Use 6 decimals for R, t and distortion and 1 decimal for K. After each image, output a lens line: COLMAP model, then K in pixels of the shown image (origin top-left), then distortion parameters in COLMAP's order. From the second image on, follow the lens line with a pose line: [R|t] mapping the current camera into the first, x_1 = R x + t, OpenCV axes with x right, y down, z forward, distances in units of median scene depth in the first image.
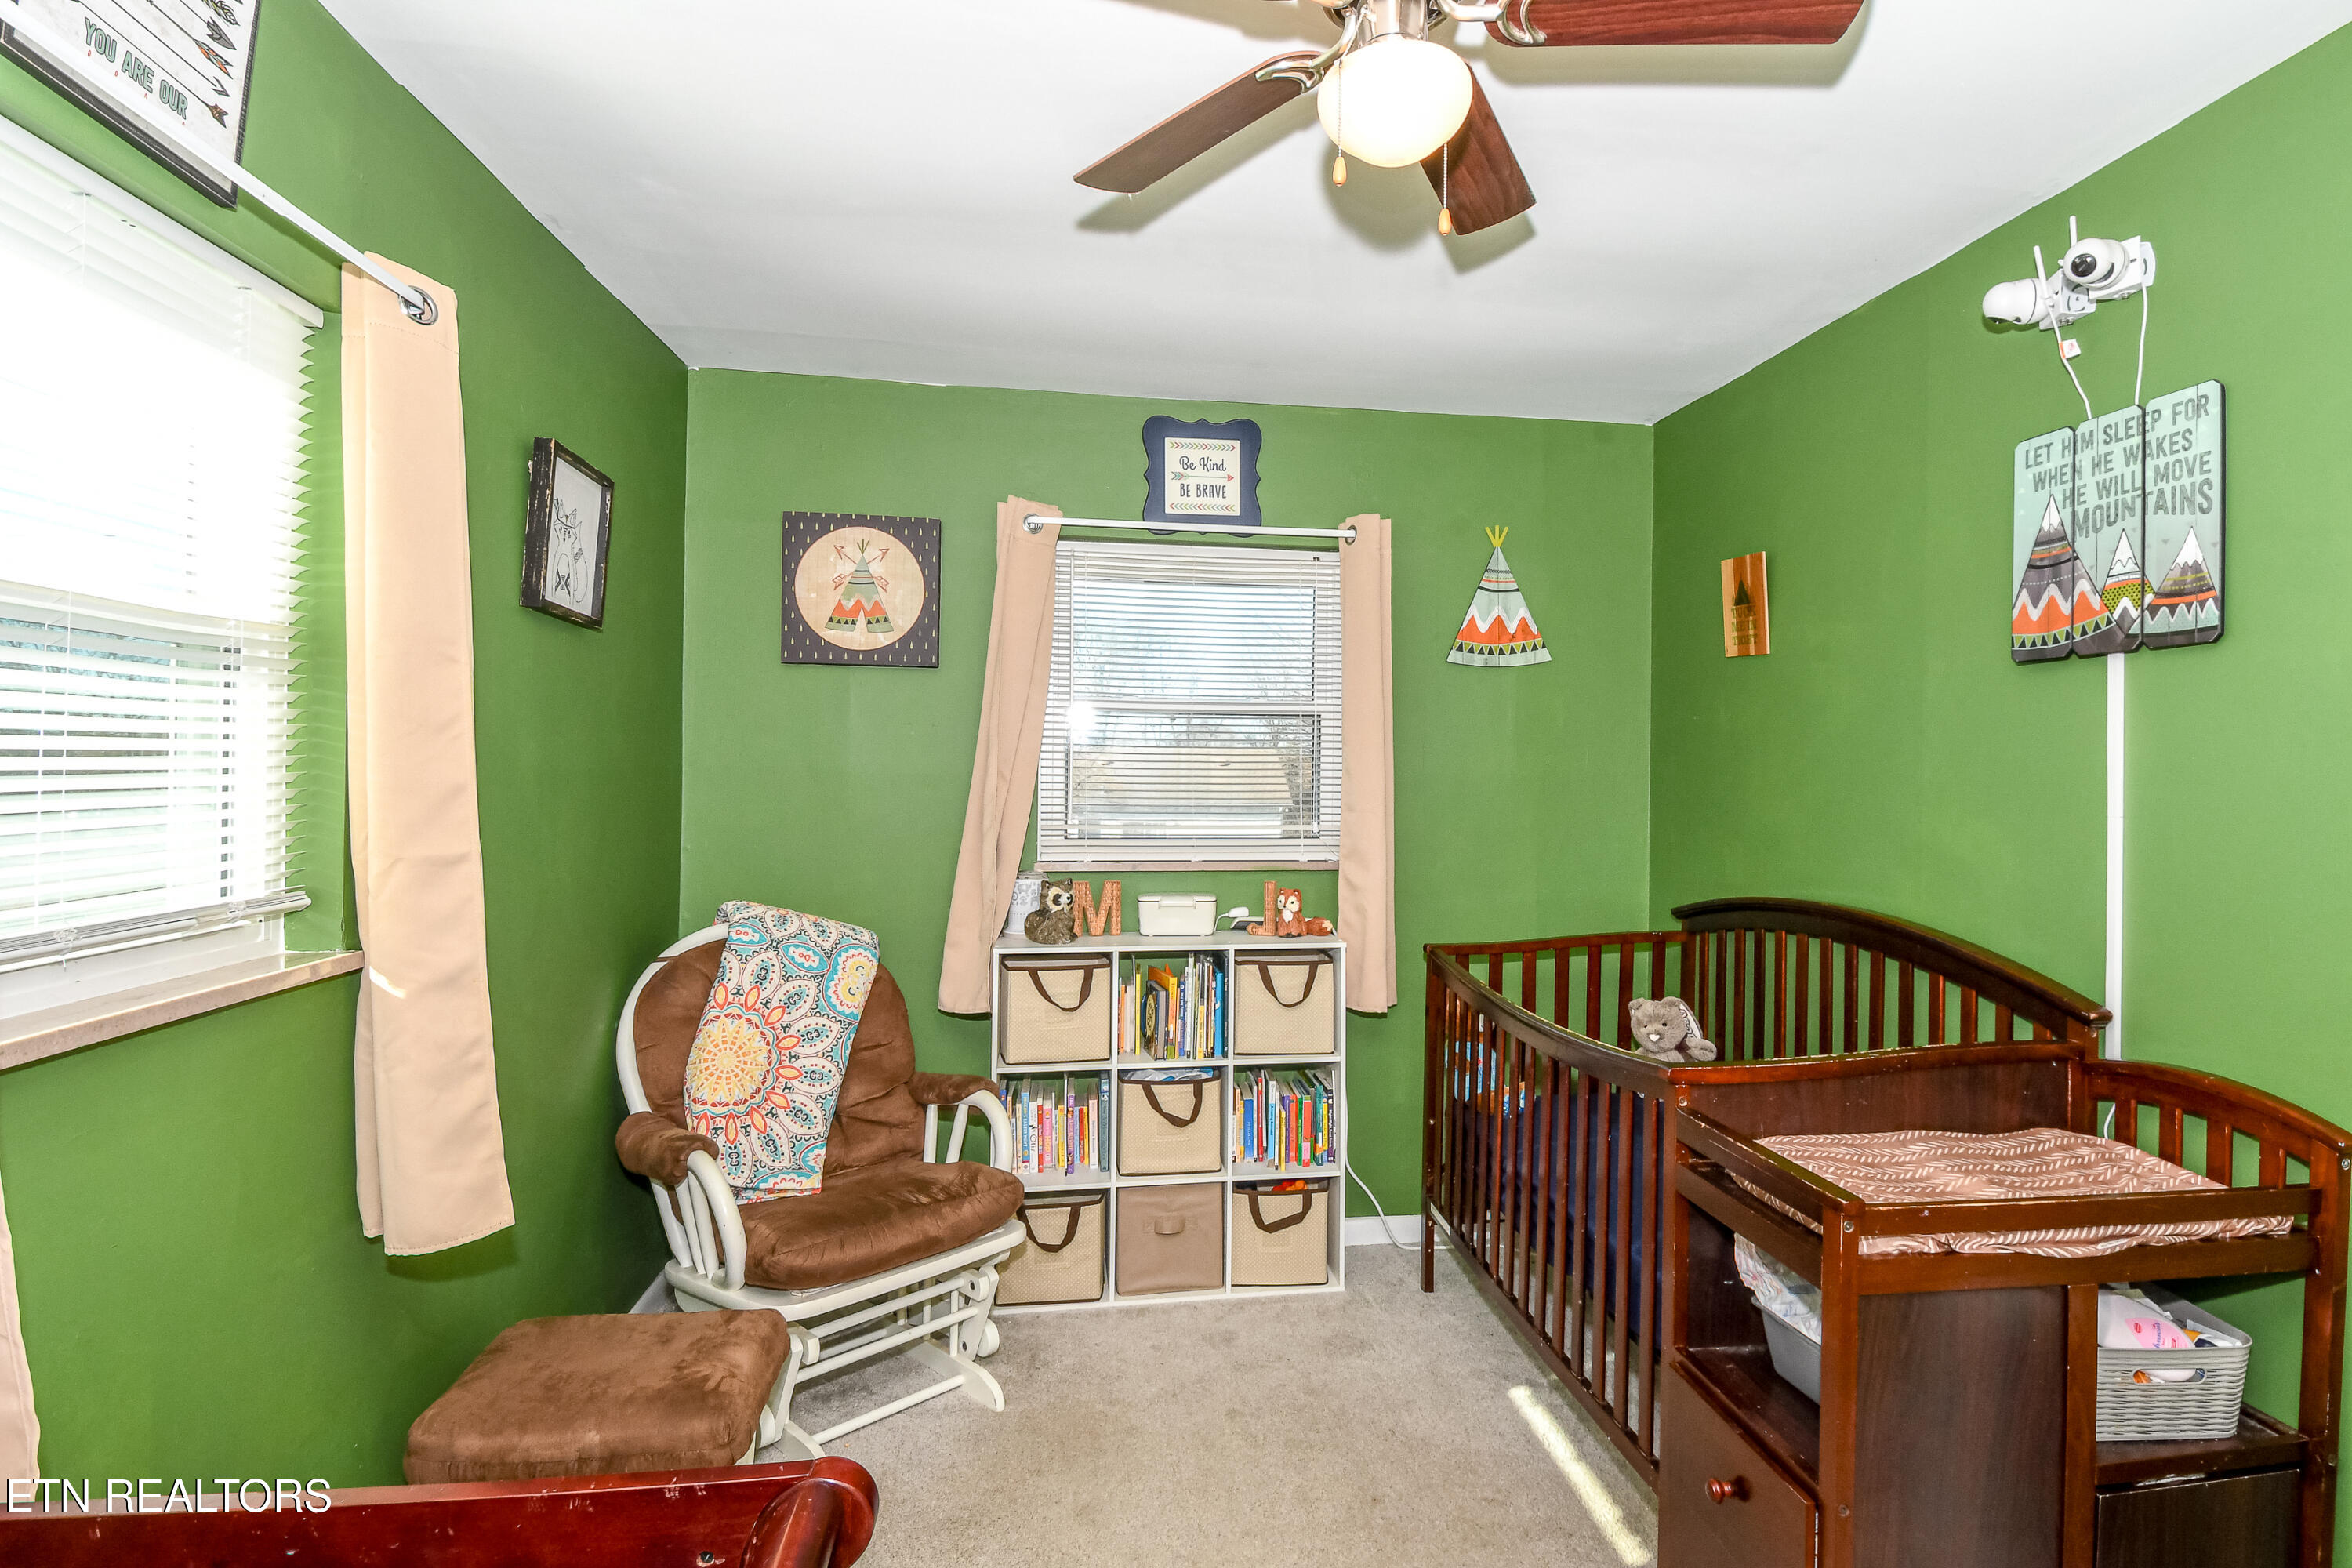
lens RADIAL K [[1255.0, 0, 1274.4], [0, 1255.0, 769.8], [0, 0, 1]] dist [0.055427, -0.044935]
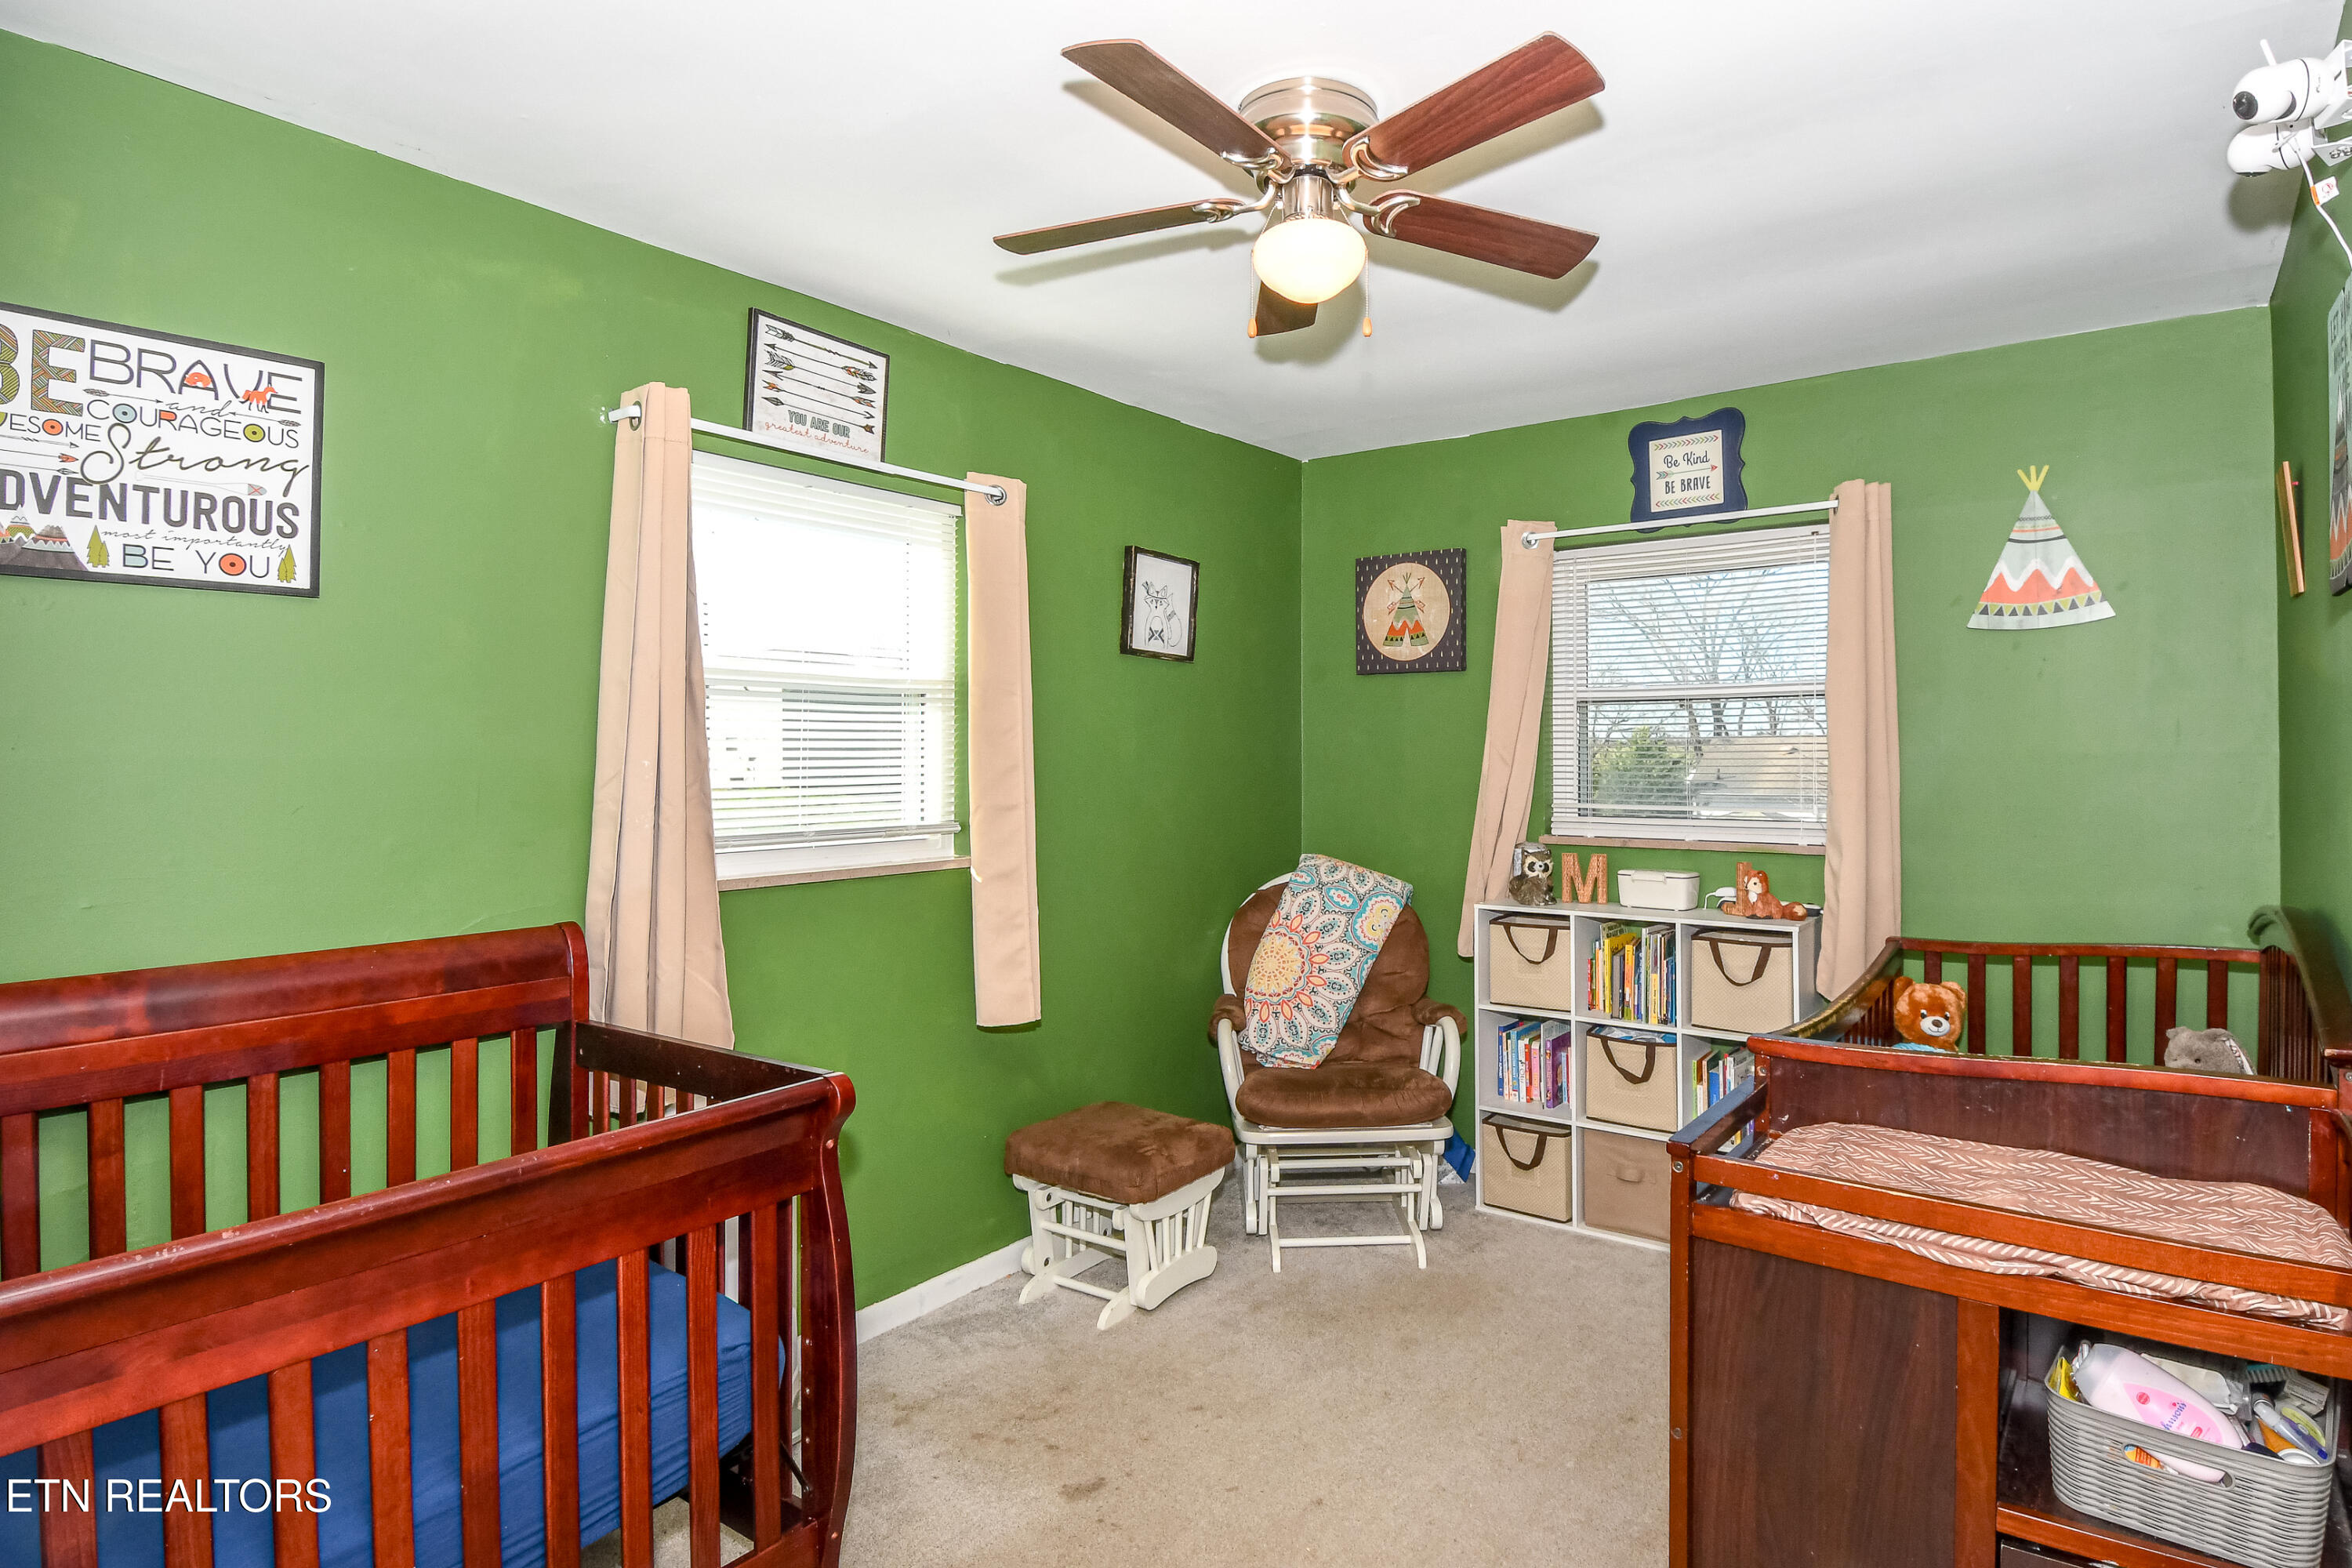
lens RADIAL K [[1271.1, 0, 1259.6], [0, 1271.1, 759.6], [0, 0, 1]] dist [0.073975, -0.046681]
pose [[0.716664, -0.009120, -0.697359, 0.457651], [0.007577, 0.999957, -0.005291, 0.009381], [0.697378, -0.001492, 0.716702, -0.010555]]
